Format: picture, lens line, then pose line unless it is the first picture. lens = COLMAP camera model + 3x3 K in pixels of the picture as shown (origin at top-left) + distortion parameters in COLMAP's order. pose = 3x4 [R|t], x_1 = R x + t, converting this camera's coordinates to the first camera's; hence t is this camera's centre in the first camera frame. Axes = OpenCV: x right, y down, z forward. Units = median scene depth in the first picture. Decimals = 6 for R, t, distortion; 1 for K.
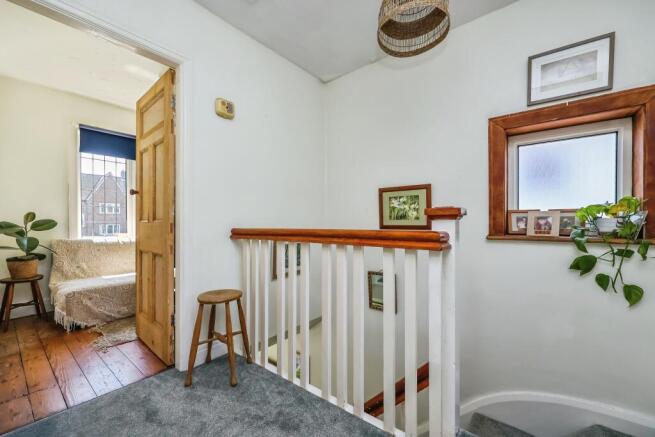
lens RADIAL K [[264.0, 0, 330.1], [0, 264.0, 220.3], [0, 0, 1]] dist [0.001205, 0.000274]
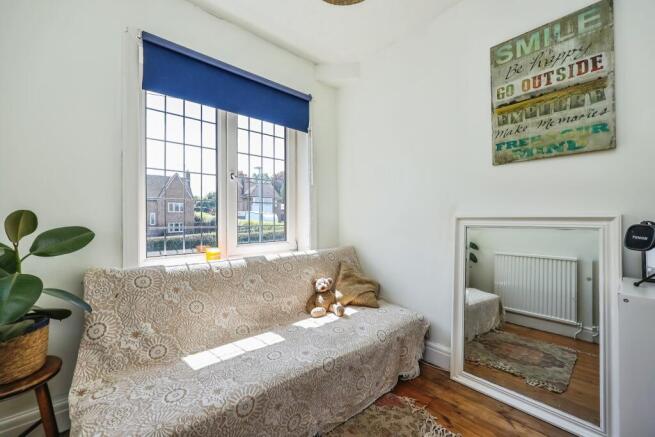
lens RADIAL K [[264.0, 0, 330.1], [0, 264.0, 220.3], [0, 0, 1]] dist [0.001205, 0.000274]
pose [[0.985074, 0.007045, -0.171989, -0.554905], [-0.006011, 0.999961, 0.006530, -0.017920], [0.172028, -0.005399, 0.985077, 0.615828]]
